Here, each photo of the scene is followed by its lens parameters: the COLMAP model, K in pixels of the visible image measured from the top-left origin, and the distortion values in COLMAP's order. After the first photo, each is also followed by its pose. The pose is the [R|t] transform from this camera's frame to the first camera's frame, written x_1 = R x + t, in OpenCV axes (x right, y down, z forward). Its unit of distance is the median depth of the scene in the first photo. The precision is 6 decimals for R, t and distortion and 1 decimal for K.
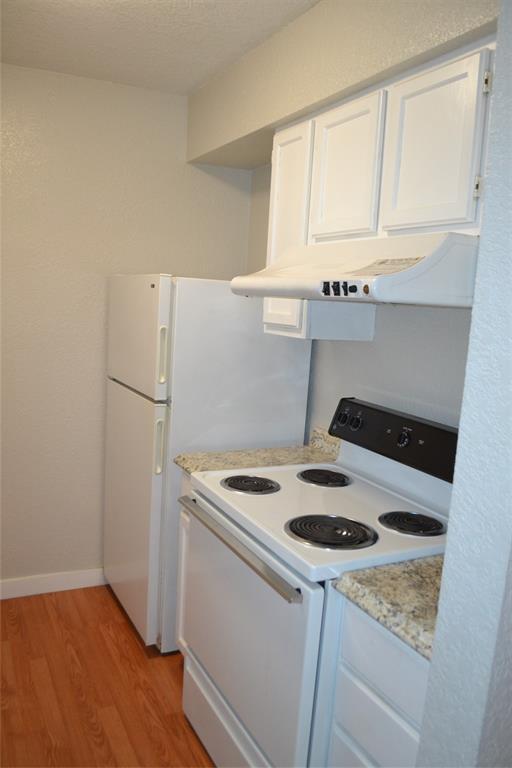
lens RADIAL K [[618.6, 0, 256.0], [0, 618.6, 384.0], [0, 0, 1]] dist [-0.080707, 0.009624]
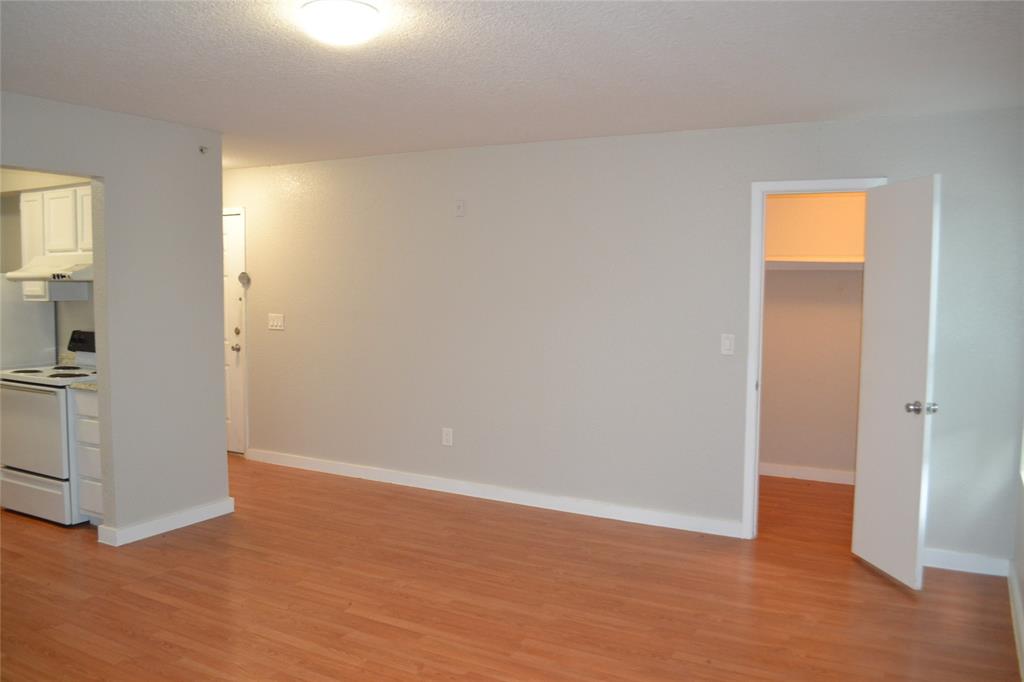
lens RADIAL K [[824.8, 0, 507.3], [0, 824.8, 345.3], [0, 0, 1]] dist [-0.080707, 0.009624]
pose [[0.830380, -0.098109, 0.548492, -0.132267], [0.119738, 0.992799, -0.003692, 0.265440], [-0.544180, 0.068741, 0.836148, -2.031087]]
